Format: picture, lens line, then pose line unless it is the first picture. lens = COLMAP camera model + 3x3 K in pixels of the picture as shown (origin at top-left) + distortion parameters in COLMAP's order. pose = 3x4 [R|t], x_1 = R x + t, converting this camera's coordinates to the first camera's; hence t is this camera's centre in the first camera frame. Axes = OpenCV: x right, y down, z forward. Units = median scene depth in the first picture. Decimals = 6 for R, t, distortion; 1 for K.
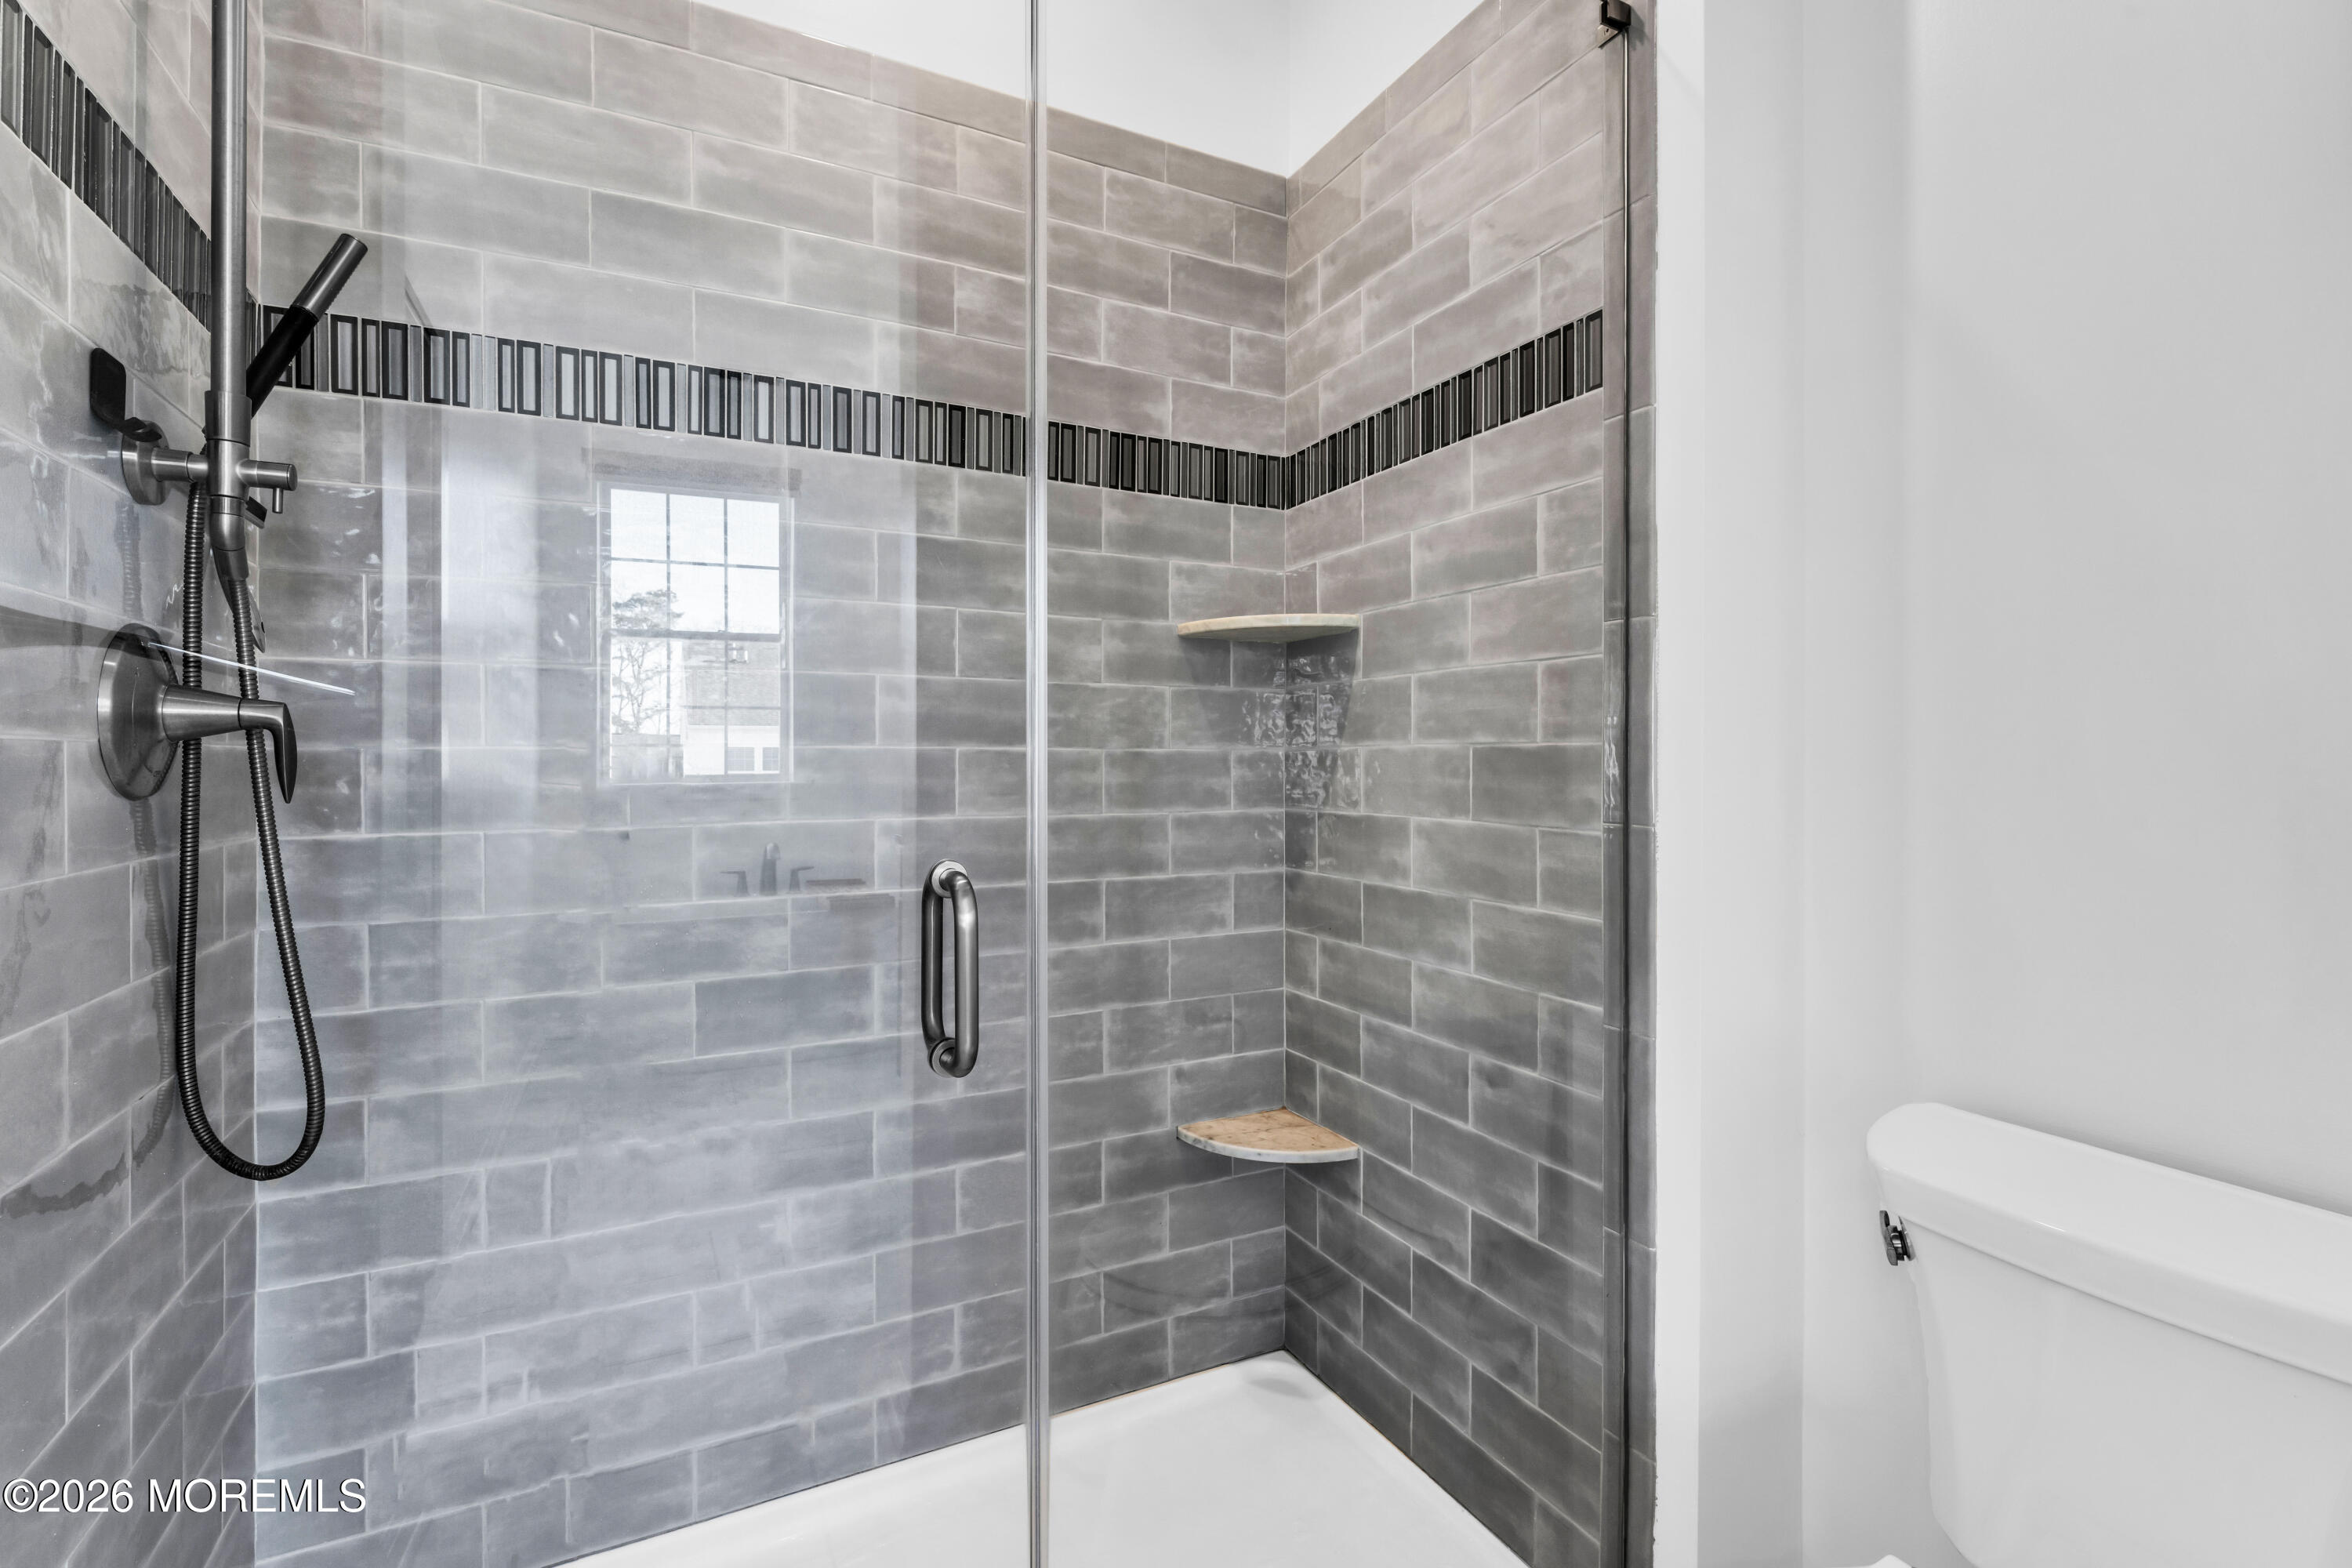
lens RADIAL K [[1054.7, 0, 1174.4], [0, 1054.7, 762.8], [0, 0, 1]] dist [-0.000045, 0.000962]
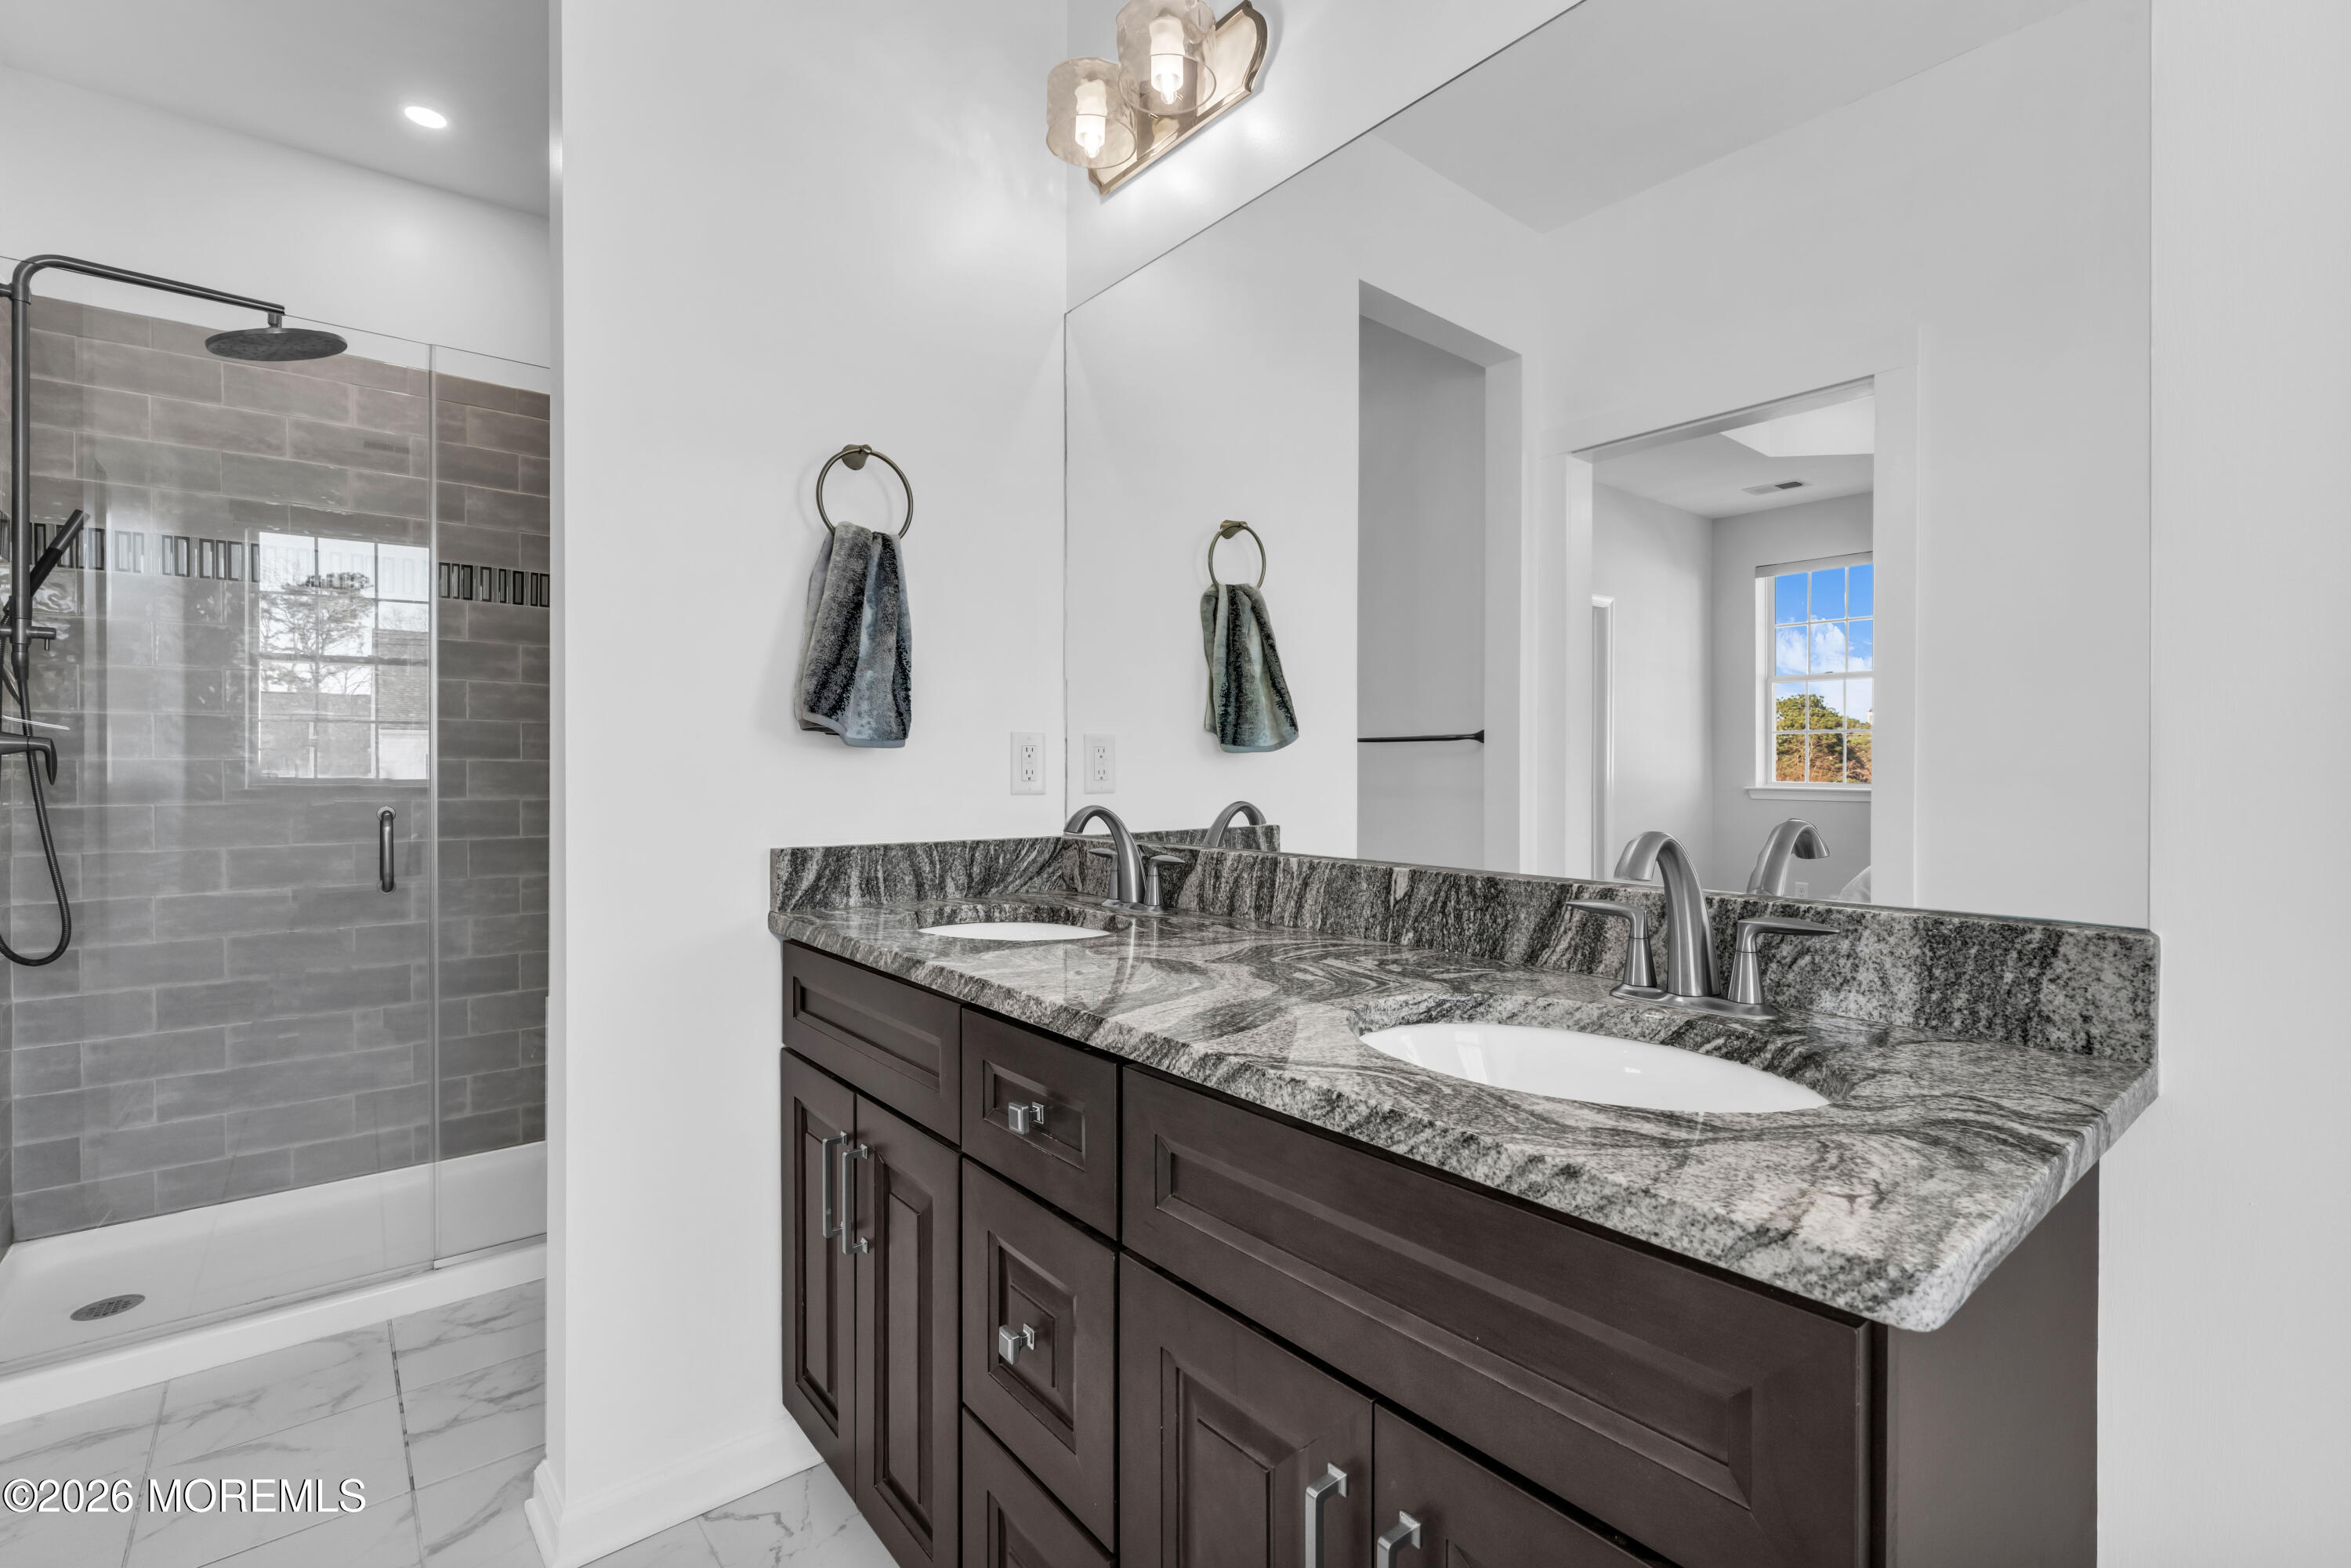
lens RADIAL K [[1054.2, 0, 1174.4], [0, 1054.2, 777.8], [0, 0, 1]] dist [-0.000045, 0.000962]
pose [[0.977216, 0.000142, 0.212249, 0.618288], [-0.001223, 0.999987, 0.004962, 0.006788], [-0.212245, -0.005108, 0.977203, -1.047363]]
